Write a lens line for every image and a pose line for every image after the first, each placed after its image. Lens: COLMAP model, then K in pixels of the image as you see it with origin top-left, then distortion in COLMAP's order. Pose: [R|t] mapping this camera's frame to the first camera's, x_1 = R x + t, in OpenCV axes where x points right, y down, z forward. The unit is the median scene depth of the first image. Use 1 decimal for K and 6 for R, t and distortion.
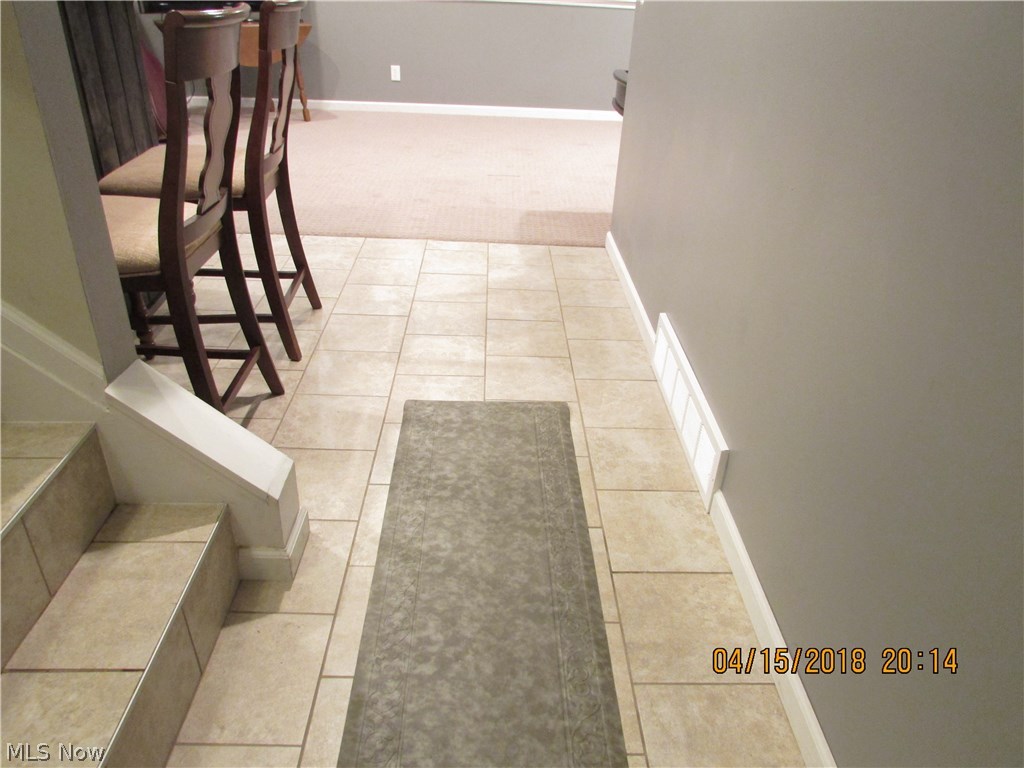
lens RADIAL K [[731.2, 0, 512.0], [0, 731.2, 384.0], [0, 0, 1]] dist [-0.022660, 0.008832]
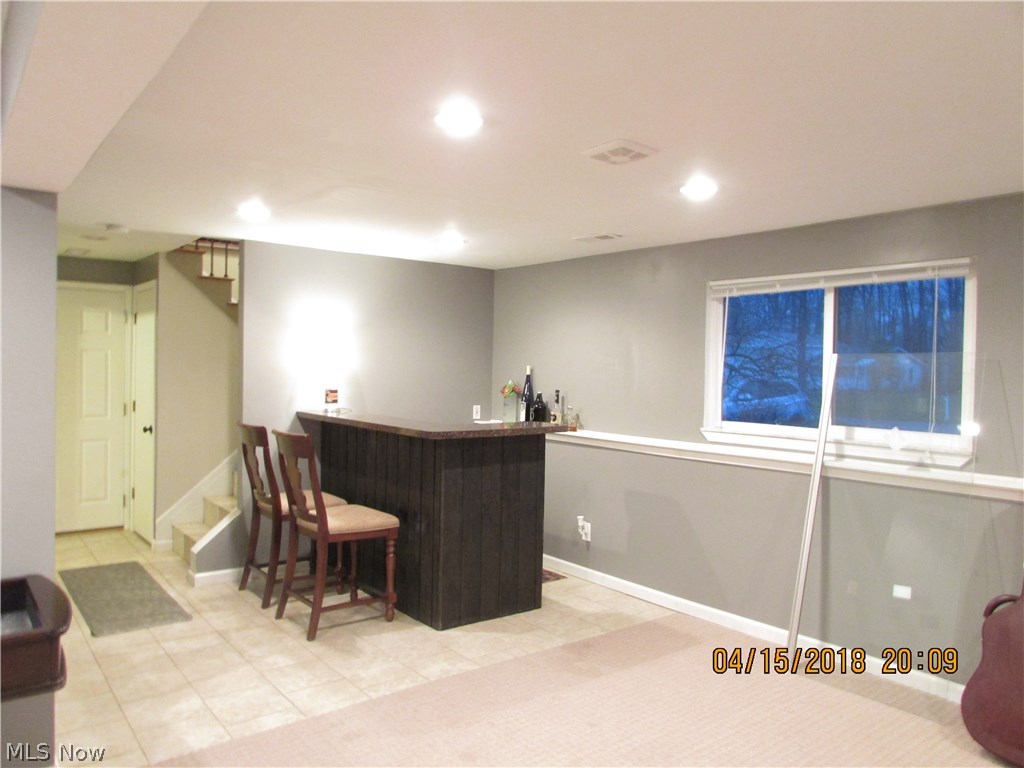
lens RADIAL K [[731.2, 0, 512.0], [0, 731.2, 384.0], [0, 0, 1]] dist [-0.022660, 0.008832]
pose [[-0.796801, -0.048617, -0.602282, 0.307943], [-0.348920, 0.850799, 0.392932, -1.316588], [0.493318, 0.523237, -0.694881, 2.105165]]
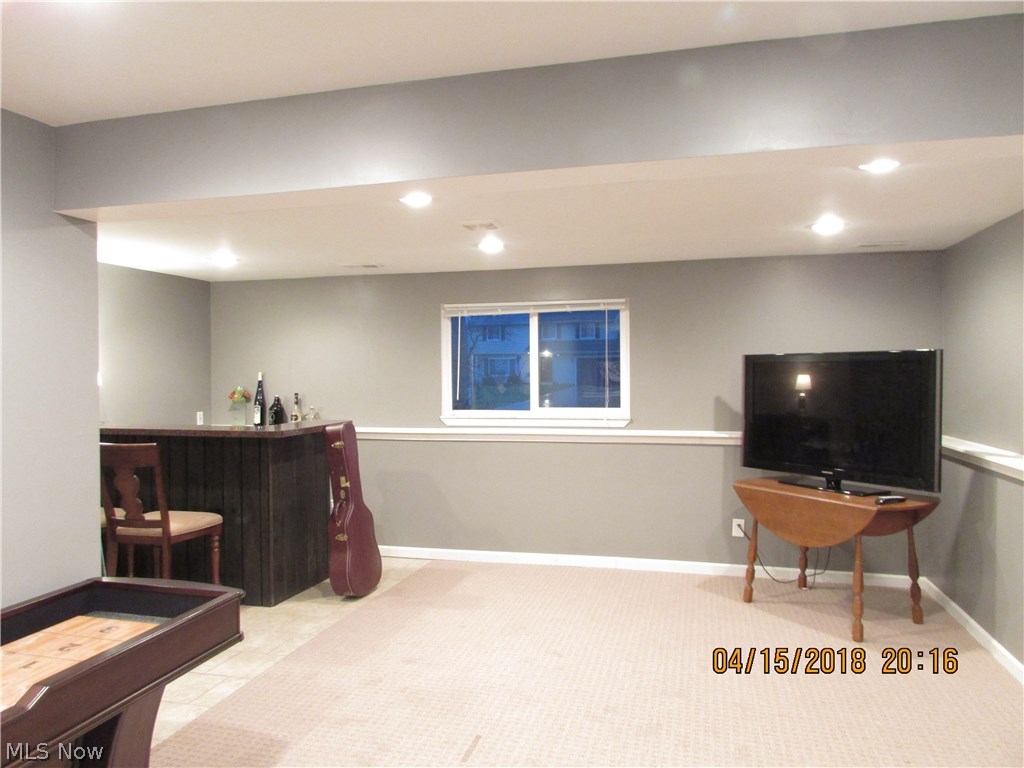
lens RADIAL K [[731.2, 0, 512.0], [0, 731.2, 384.0], [0, 0, 1]] dist [-0.022660, 0.008832]
pose [[-0.280761, -0.028548, -0.959353, 1.029874], [-0.482546, 0.868237, 0.115384, -1.153851], [0.829652, 0.495328, -0.257542, 1.888413]]
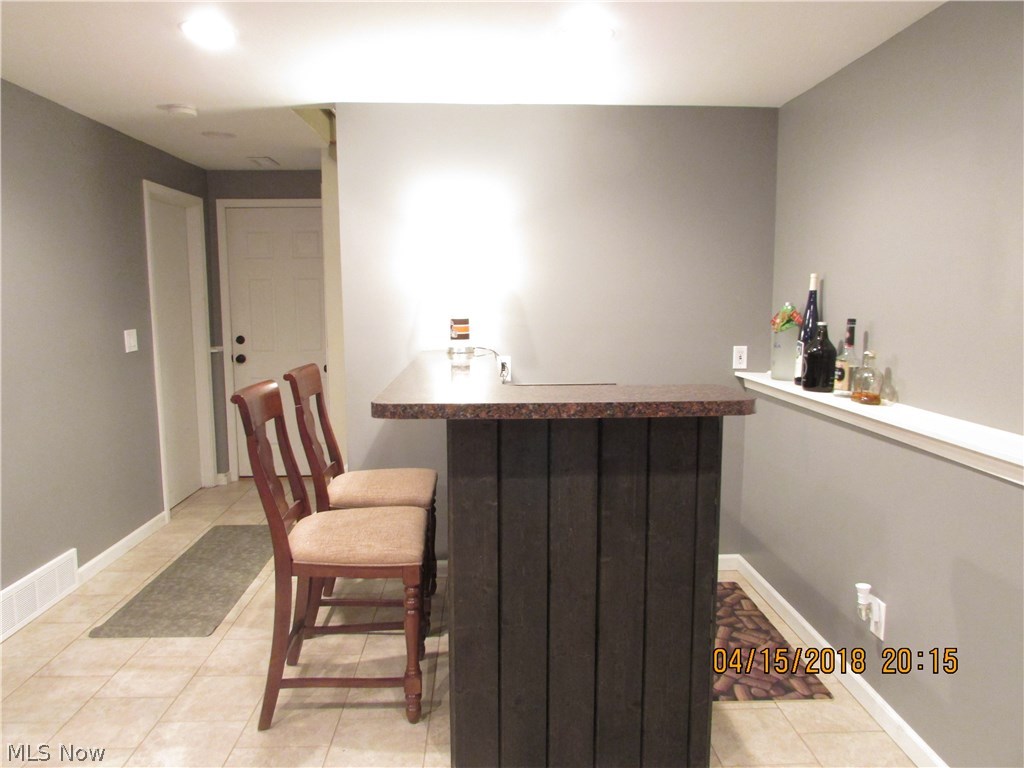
lens RADIAL K [[738.3, 0, 512.0], [0, 738.3, 384.0], [0, 0, 1]] dist [-0.040119, 0.035371]
pose [[-0.998897, -0.041121, -0.022674, -0.577045], [-0.046532, 0.801870, 0.595684, -1.043198], [-0.006313, 0.596082, -0.802899, 1.608447]]
